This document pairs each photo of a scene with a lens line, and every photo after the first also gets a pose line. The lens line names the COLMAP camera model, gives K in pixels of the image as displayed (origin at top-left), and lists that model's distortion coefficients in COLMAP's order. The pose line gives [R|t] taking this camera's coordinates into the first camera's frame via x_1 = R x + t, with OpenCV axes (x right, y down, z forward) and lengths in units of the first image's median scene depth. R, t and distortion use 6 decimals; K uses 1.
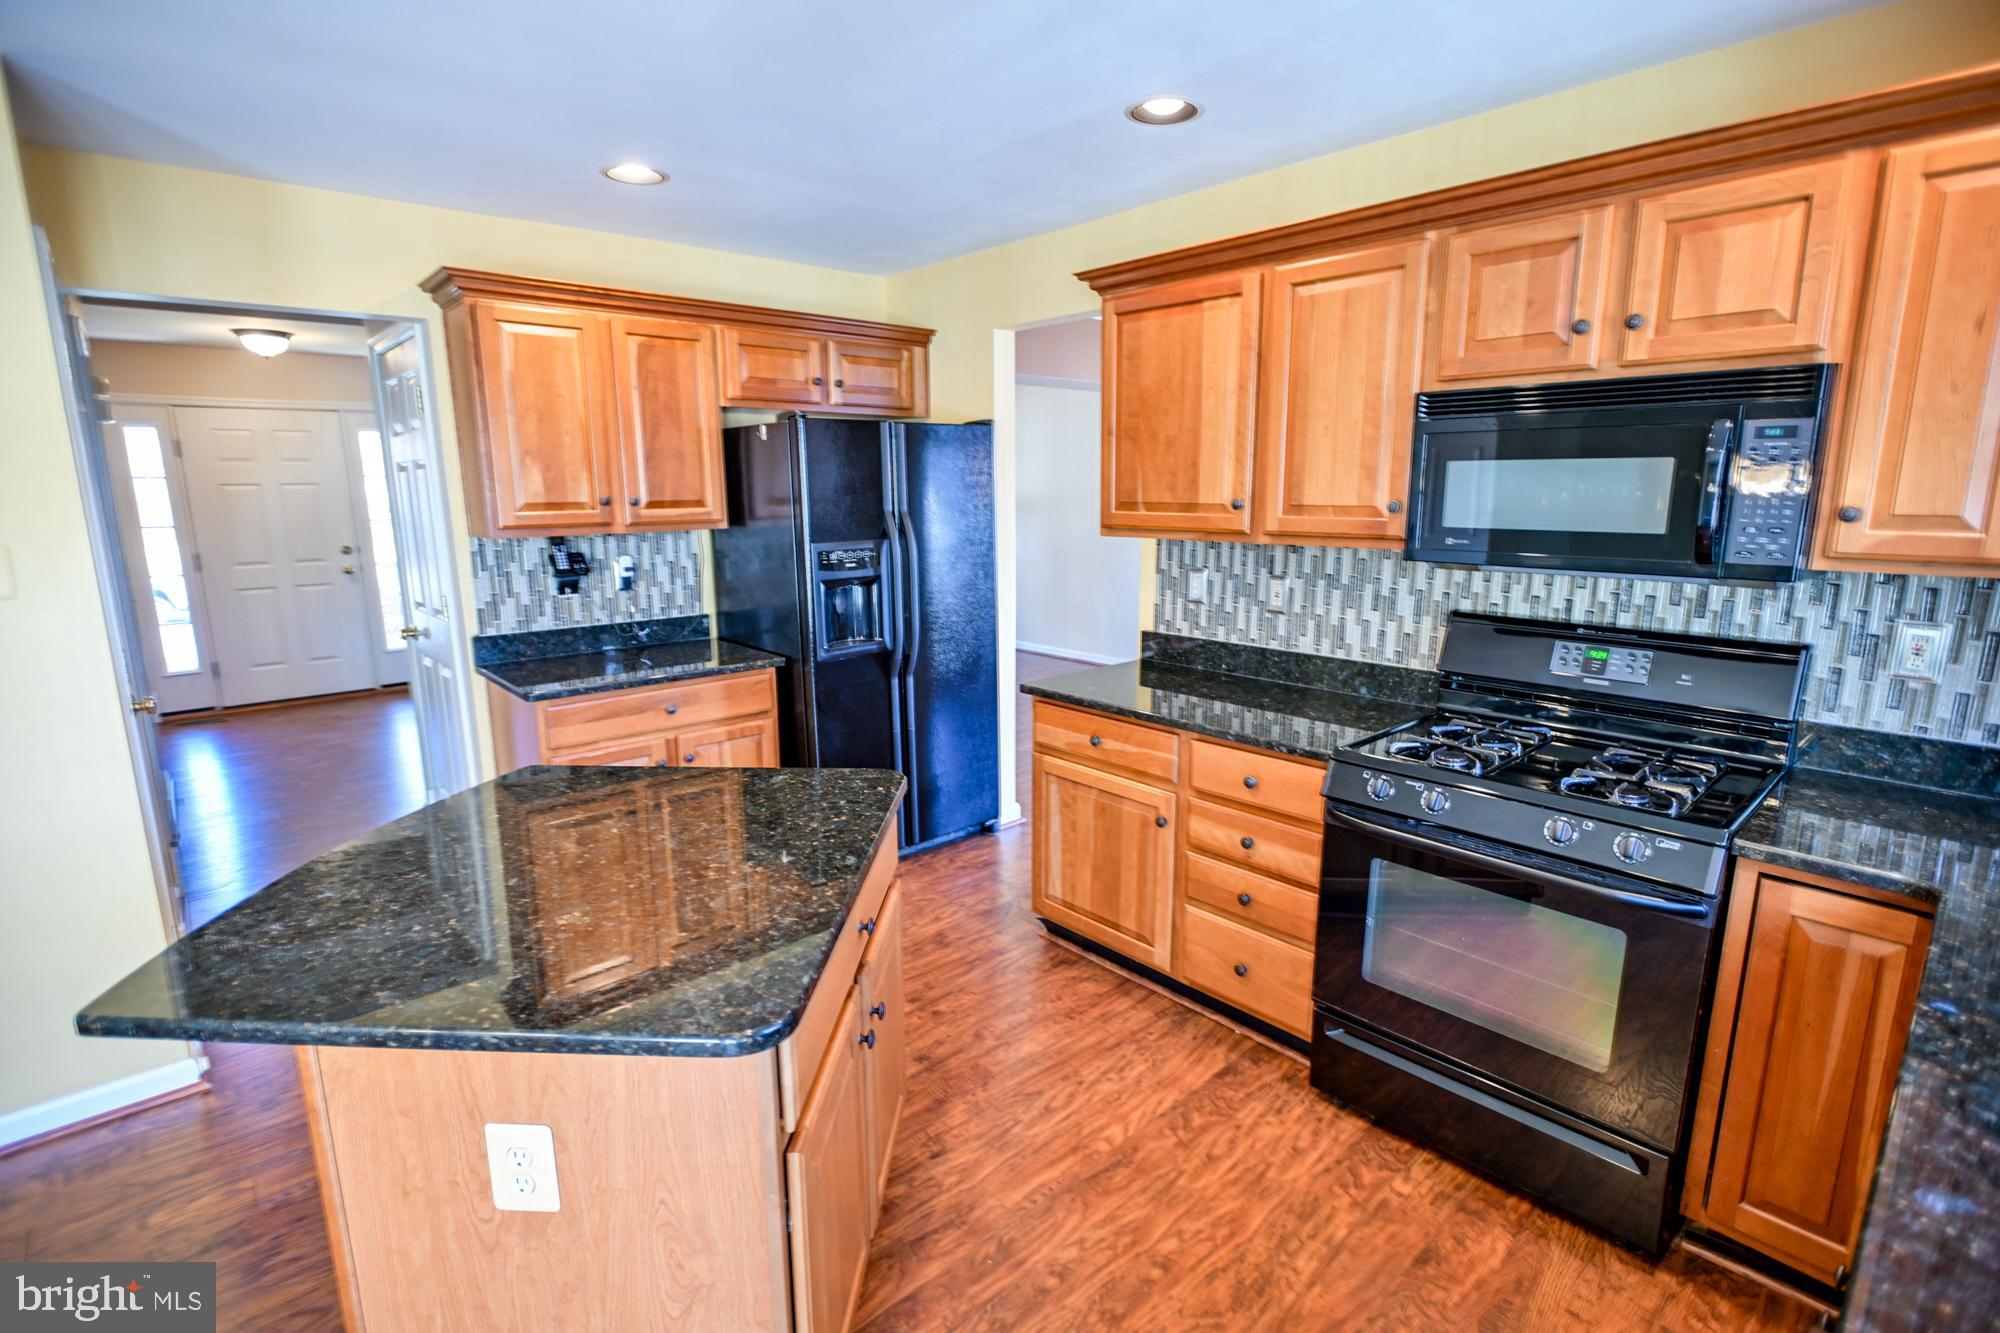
lens RADIAL K [[937.1, 0, 1004.6], [0, 937.1, 672.5], [0, 0, 1]] dist [-0.007897, -0.002335]
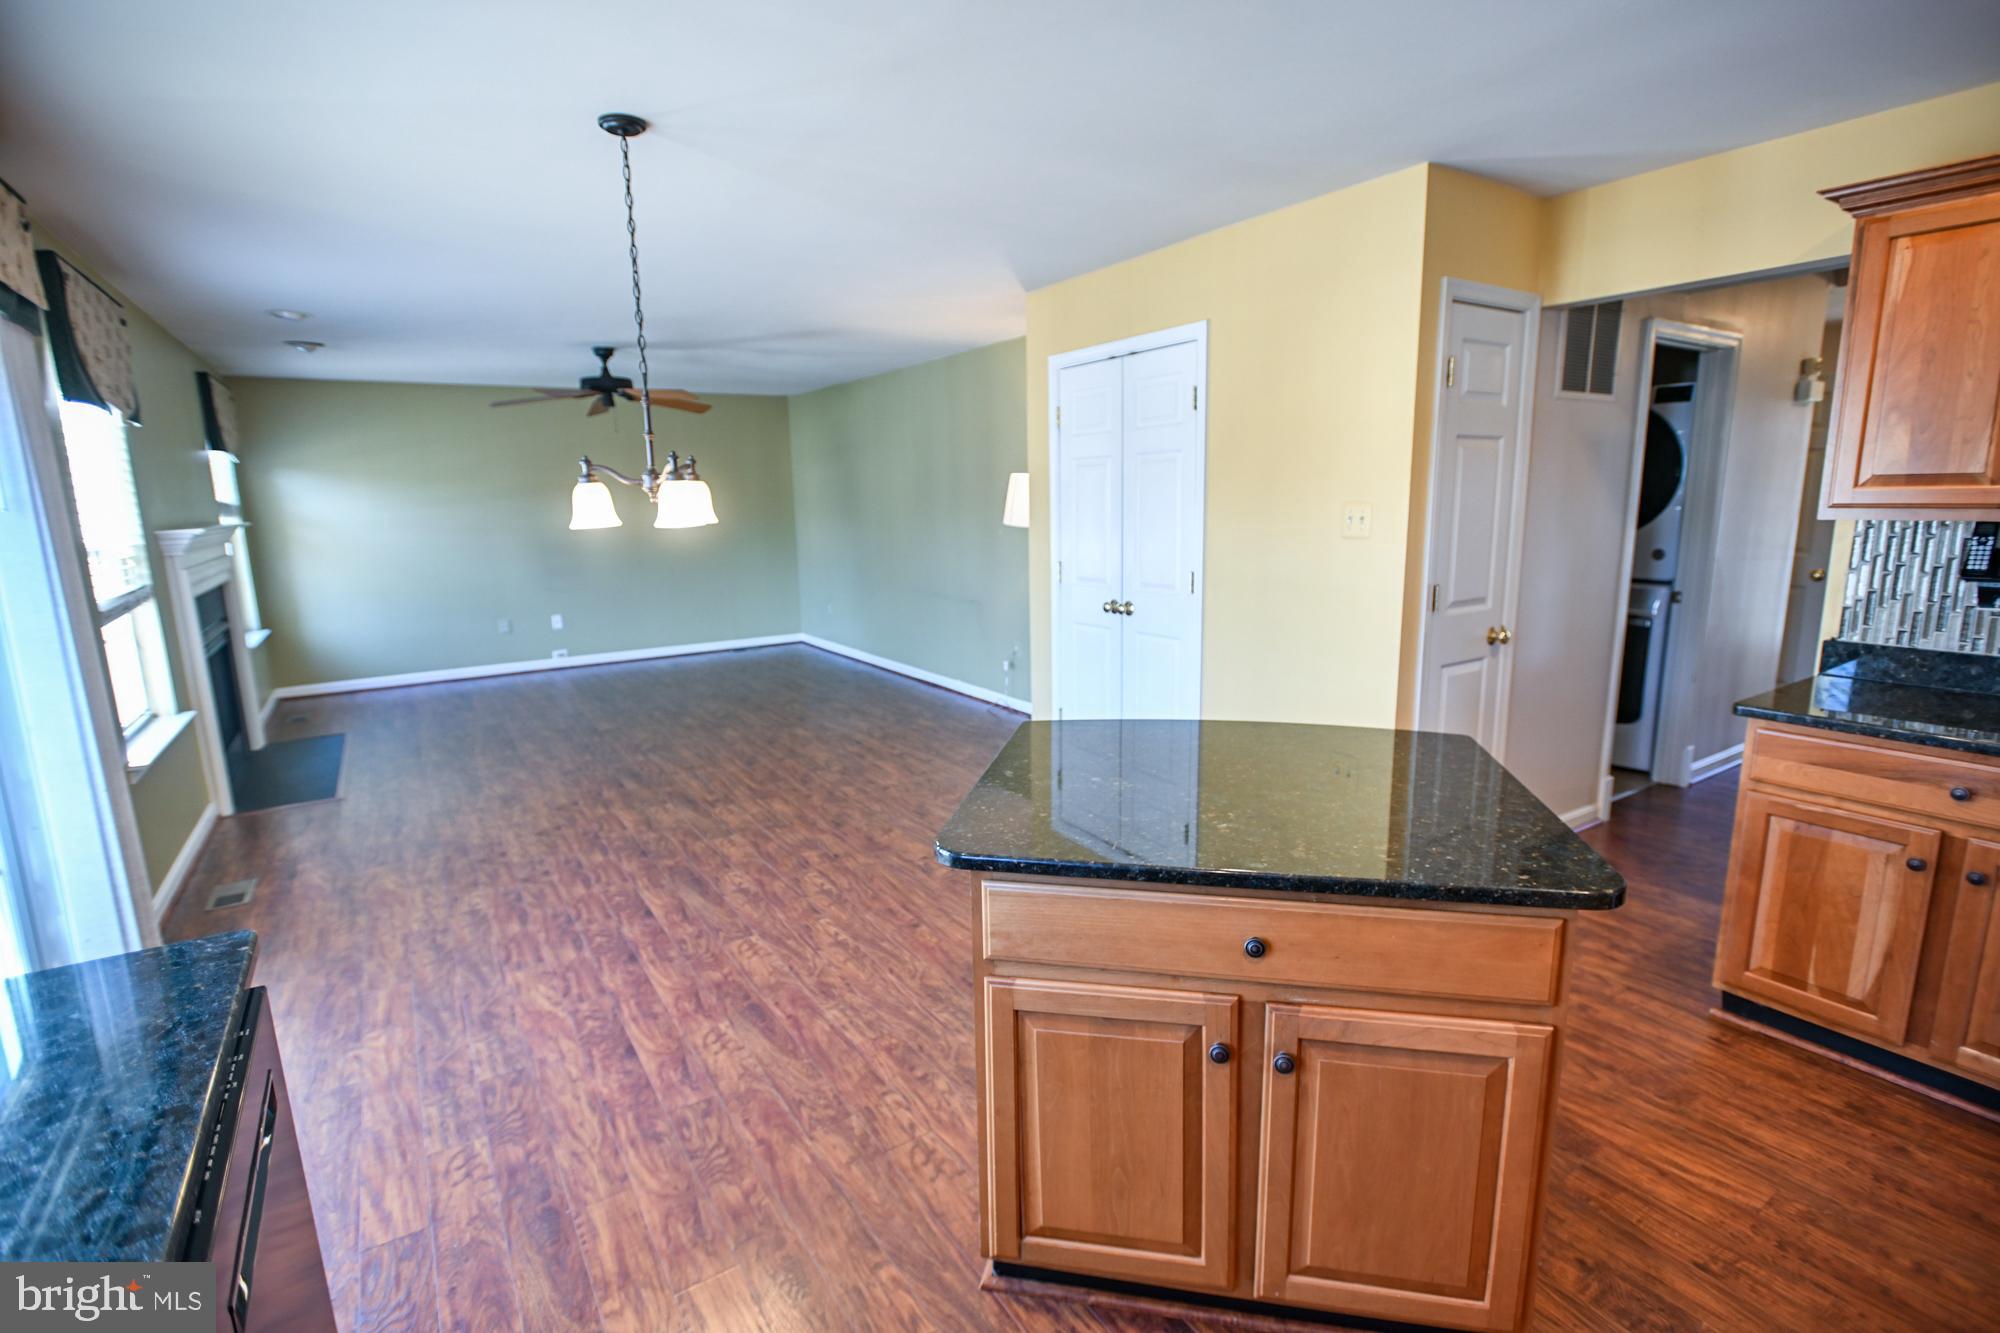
lens RADIAL K [[937.1, 0, 1000.0], [0, 937.1, 668.9], [0, 0, 1]] dist [-0.007897, -0.002335]
pose [[-0.159580, 0.192110, -0.968312, 0.379424], [-0.175529, 0.959730, 0.219335, -0.071184], [0.971454, 0.204968, -0.119433, 0.439816]]
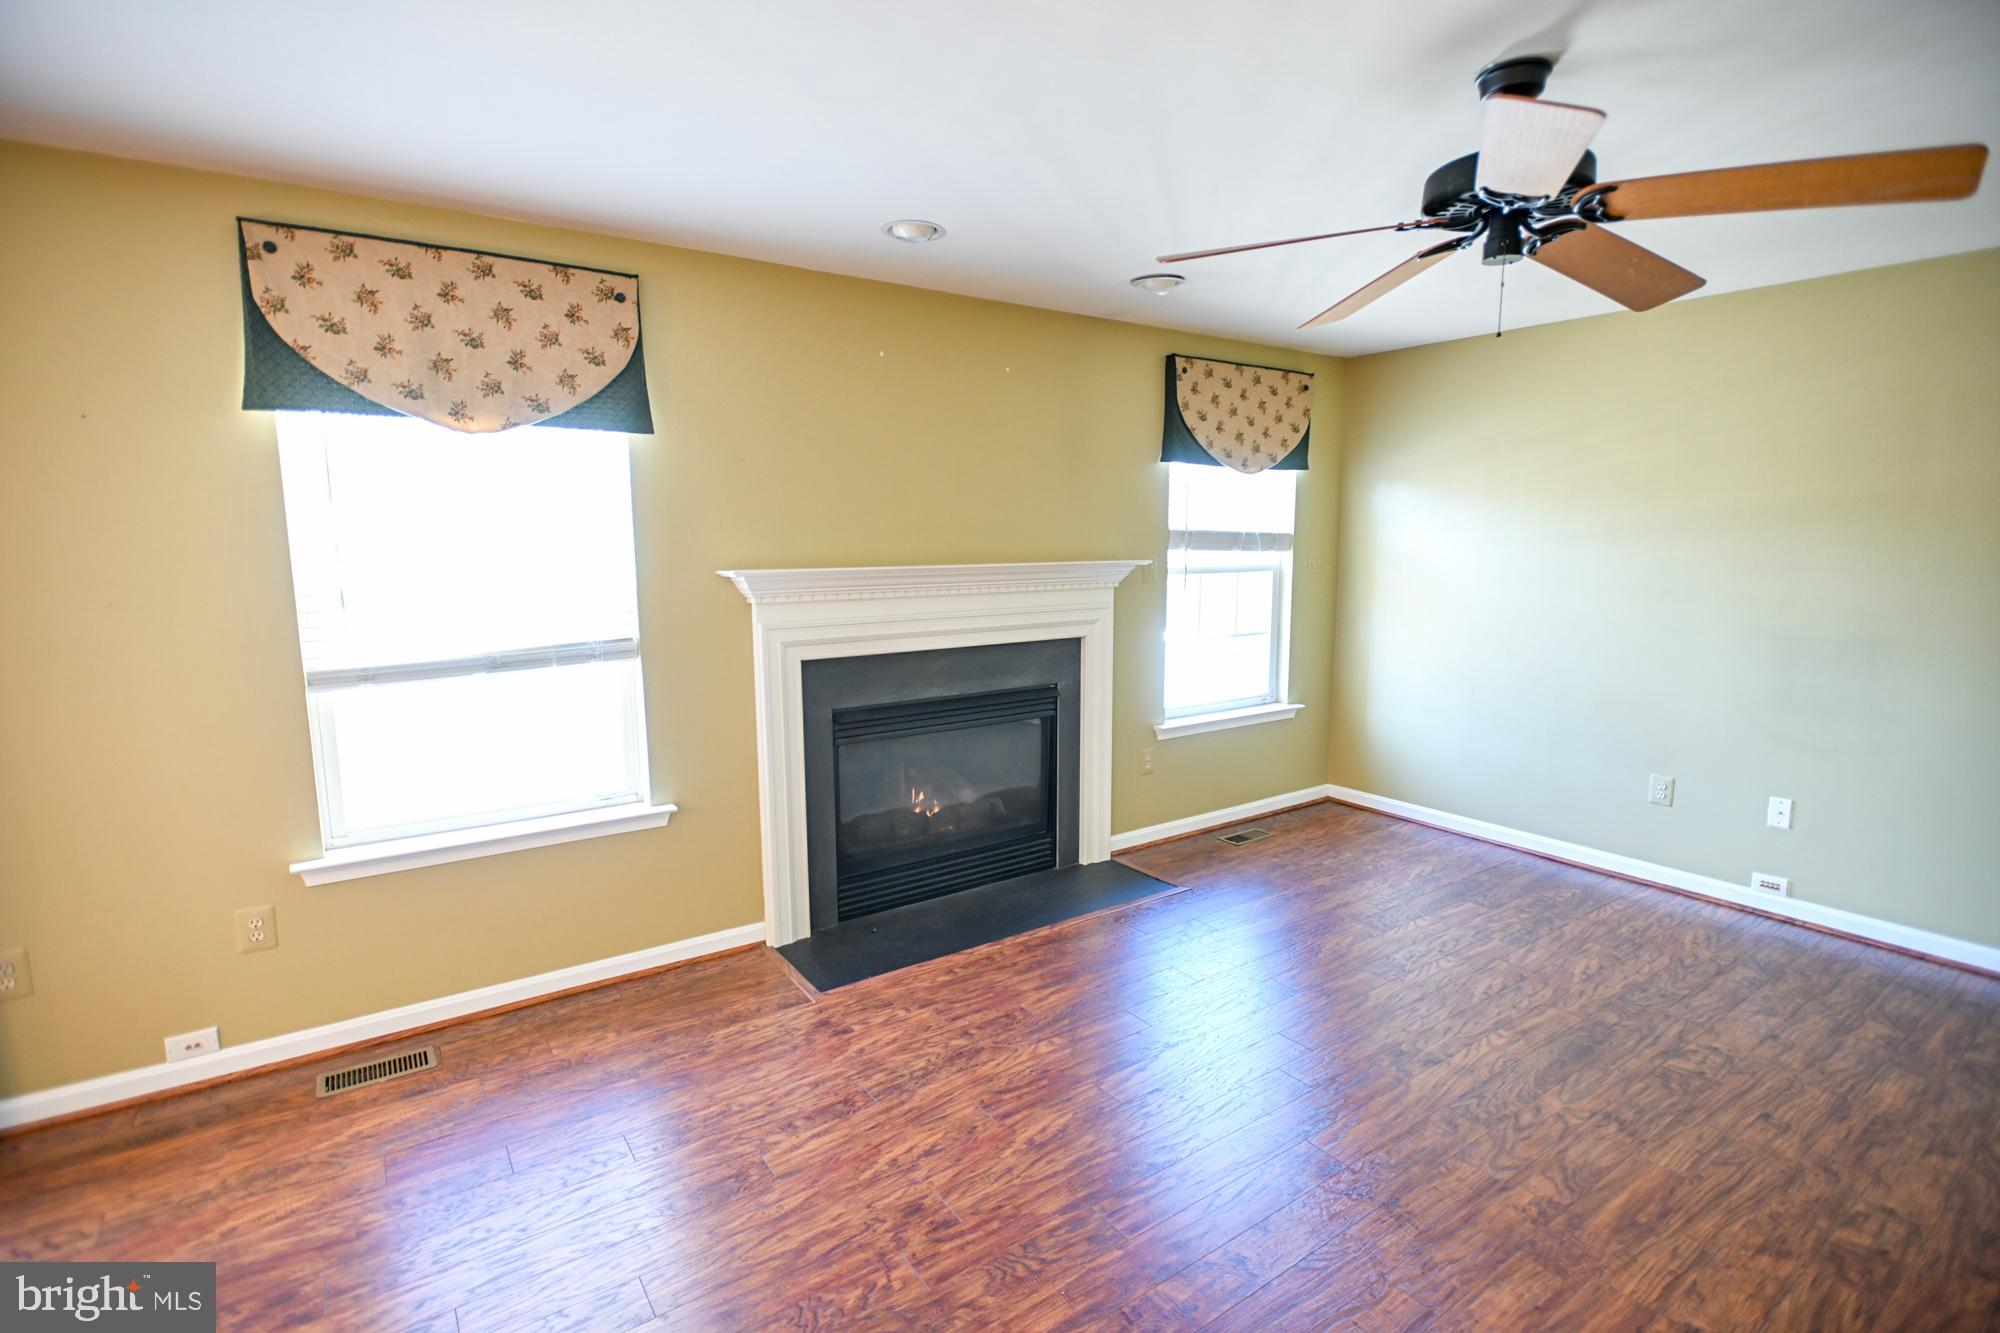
lens RADIAL K [[937.1, 0, 994.9], [0, 937.1, 672.4], [0, 0, 1]] dist [-0.007897, -0.002335]
pose [[-0.990854, -0.008373, 0.134681, -1.256205], [0.037518, 0.941625, 0.334566, 0.017449], [-0.129621, 0.336559, -0.932699, 0.011412]]
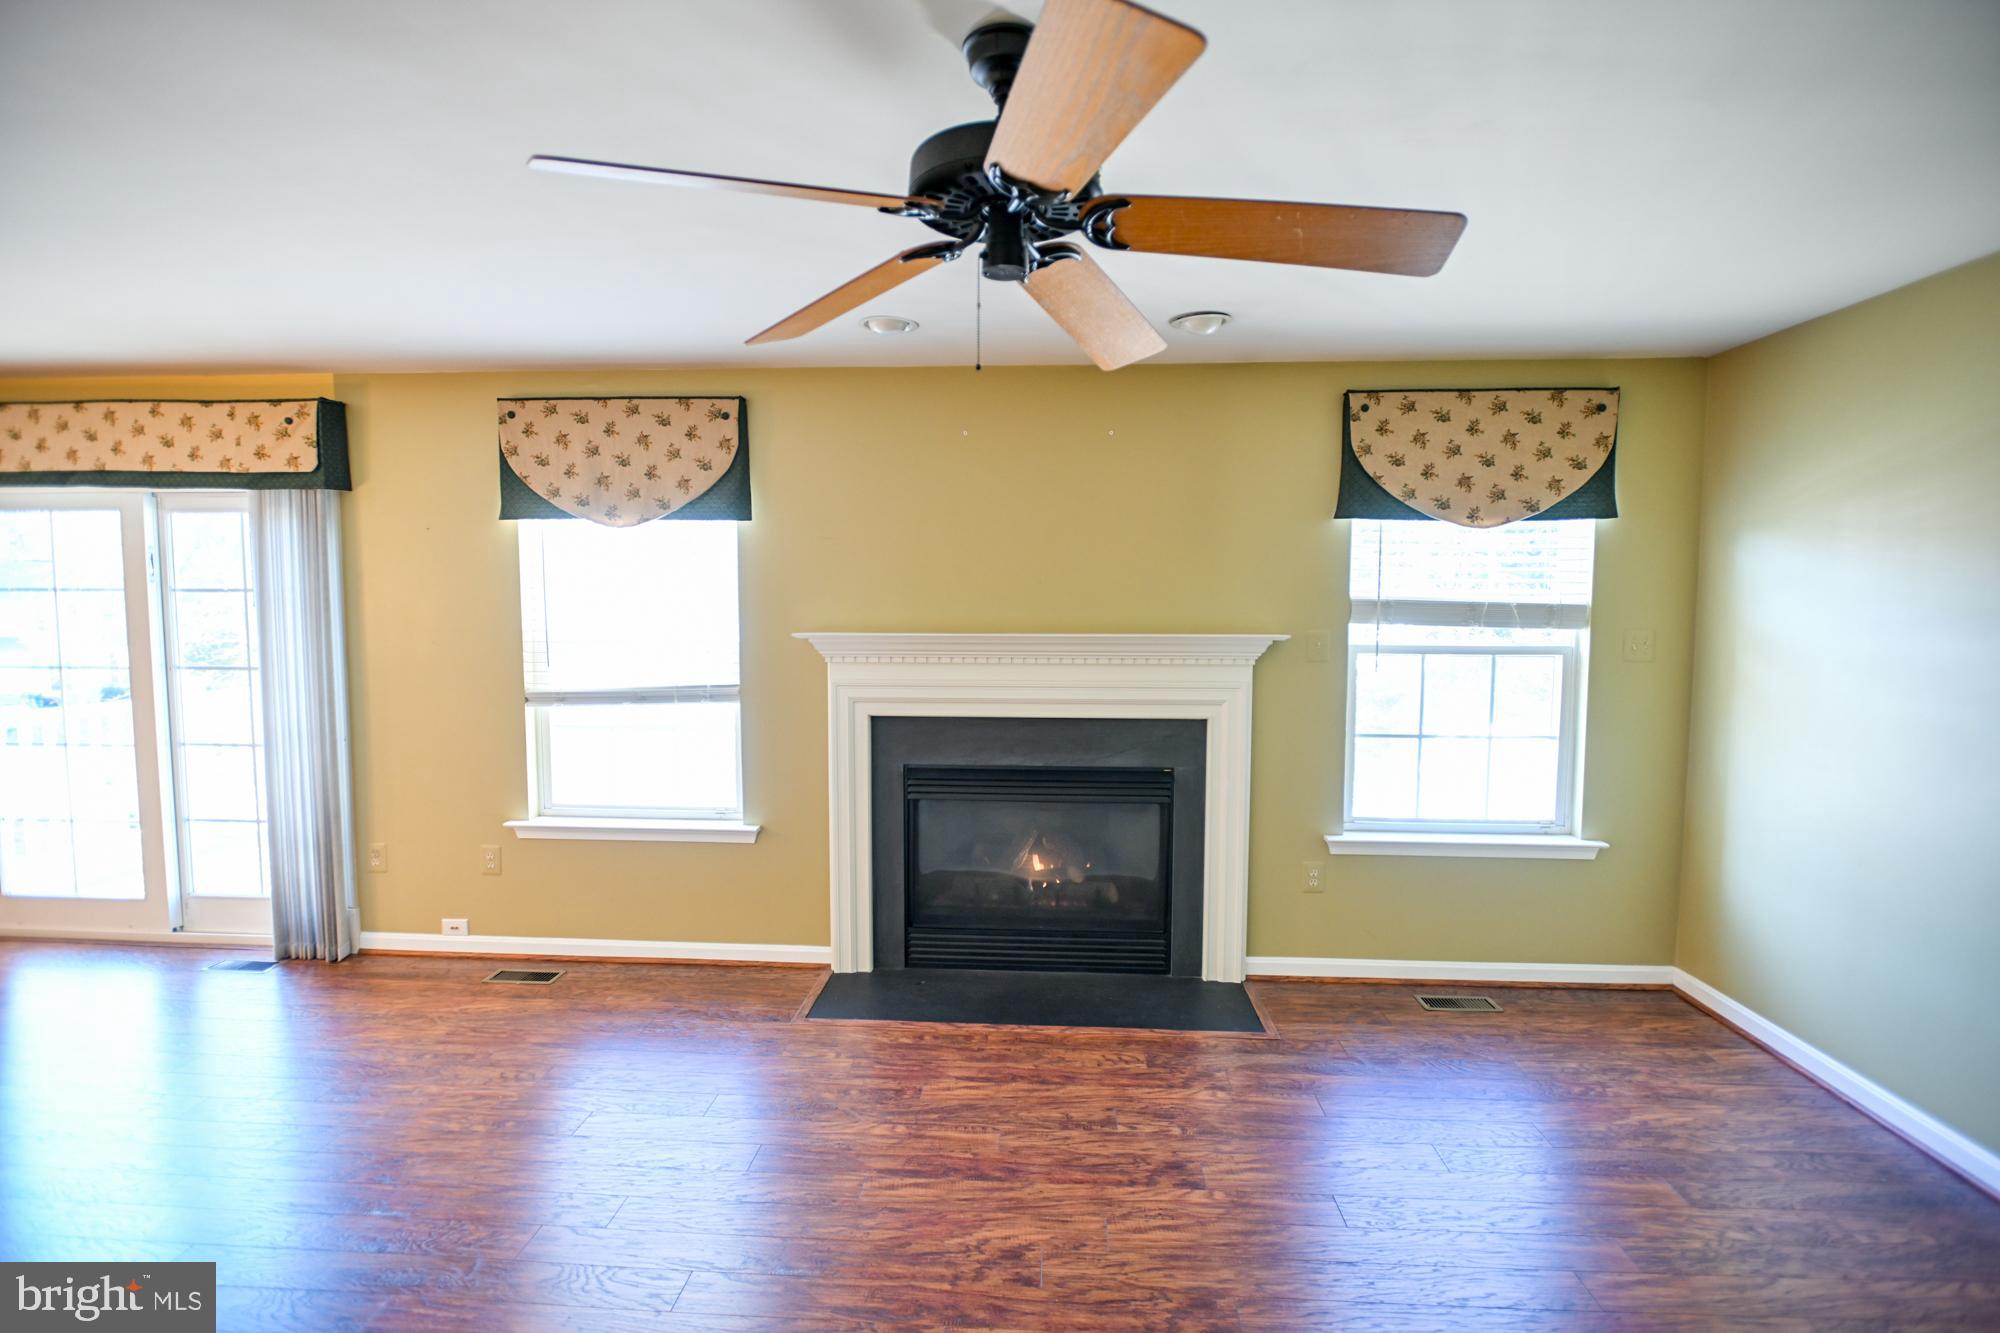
lens RADIAL K [[937.1, 0, 997.7], [0, 937.1, 668.6], [0, 0, 1]] dist [-0.007897, -0.002335]
pose [[-0.697730, -0.048189, 0.714738, -1.875480], [0.143909, 0.967966, 0.205747, 0.080411], [-0.701757, 0.246413, -0.668444, -0.317170]]
